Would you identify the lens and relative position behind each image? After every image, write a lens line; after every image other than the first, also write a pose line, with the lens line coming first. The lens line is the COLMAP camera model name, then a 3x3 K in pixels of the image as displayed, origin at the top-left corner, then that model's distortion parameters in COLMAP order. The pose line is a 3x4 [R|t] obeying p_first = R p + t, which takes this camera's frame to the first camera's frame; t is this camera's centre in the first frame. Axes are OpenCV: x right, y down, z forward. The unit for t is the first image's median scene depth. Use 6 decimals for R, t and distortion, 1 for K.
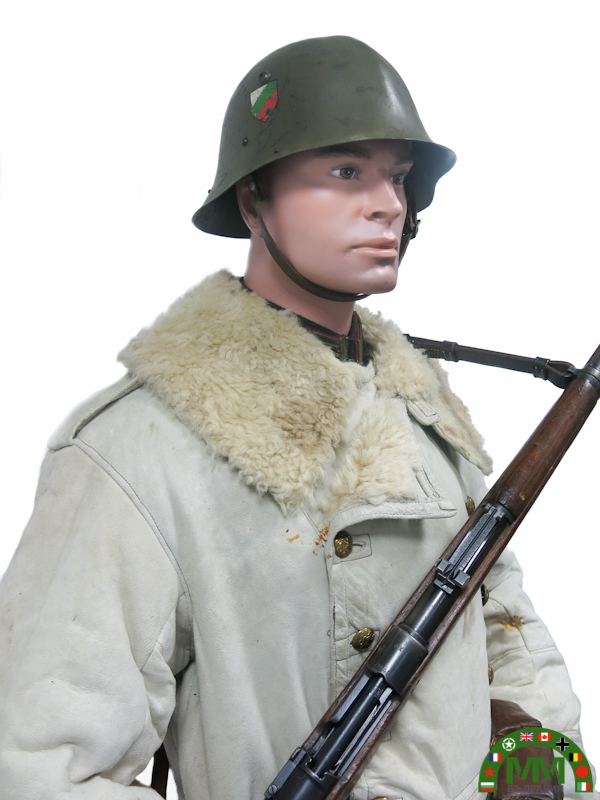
lens RADIAL K [[755.1, 0, 301.8], [0, 755.1, 360.6], [0, 0, 1]] dist [-0.001528, 0.001043]
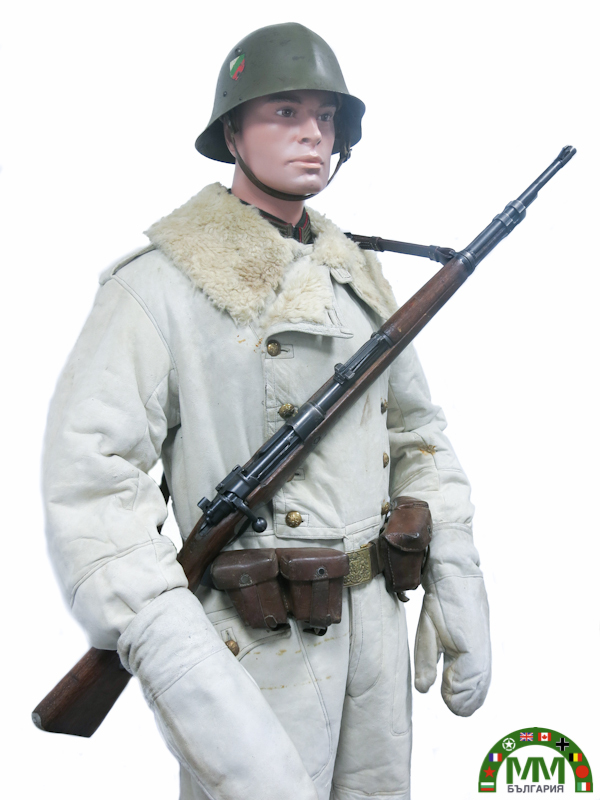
lens RADIAL K [[750.2, 0, 275.8], [0, 750.2, 364.1], [0, 0, 1]] dist [0.003170, 0.004648]
pose [[0.987748, 0.038676, -0.151192, 0.291771], [-0.033565, 0.998780, 0.036217, 0.214042], [0.152408, -0.030699, 0.987841, -0.549675]]
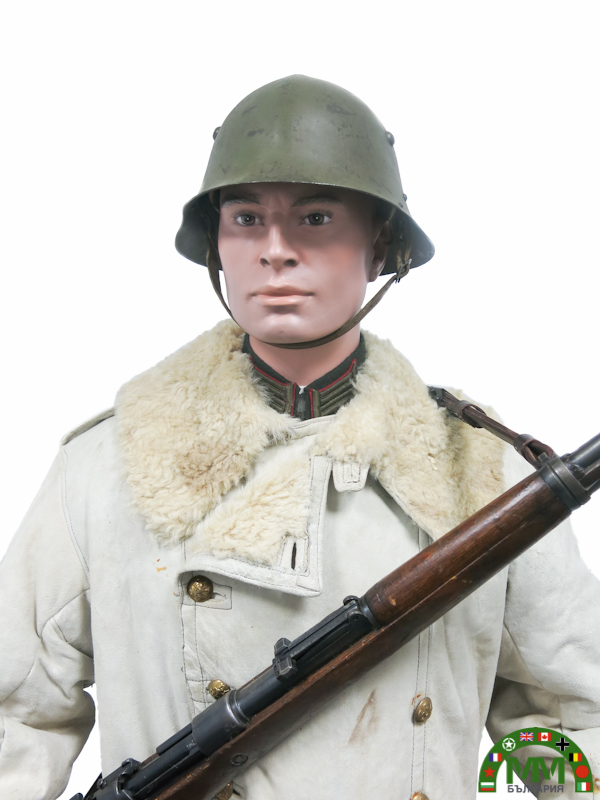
lens RADIAL K [[728.5, 0, 301.4], [0, 728.5, 378.4], [0, 0, 1]] dist [0.000108, -0.002177]
pose [[0.703467, 0.083841, -0.705765, 0.795852], [-0.083805, 0.995875, 0.034773, -0.081305], [0.705770, 0.034685, 0.707592, 0.383731]]
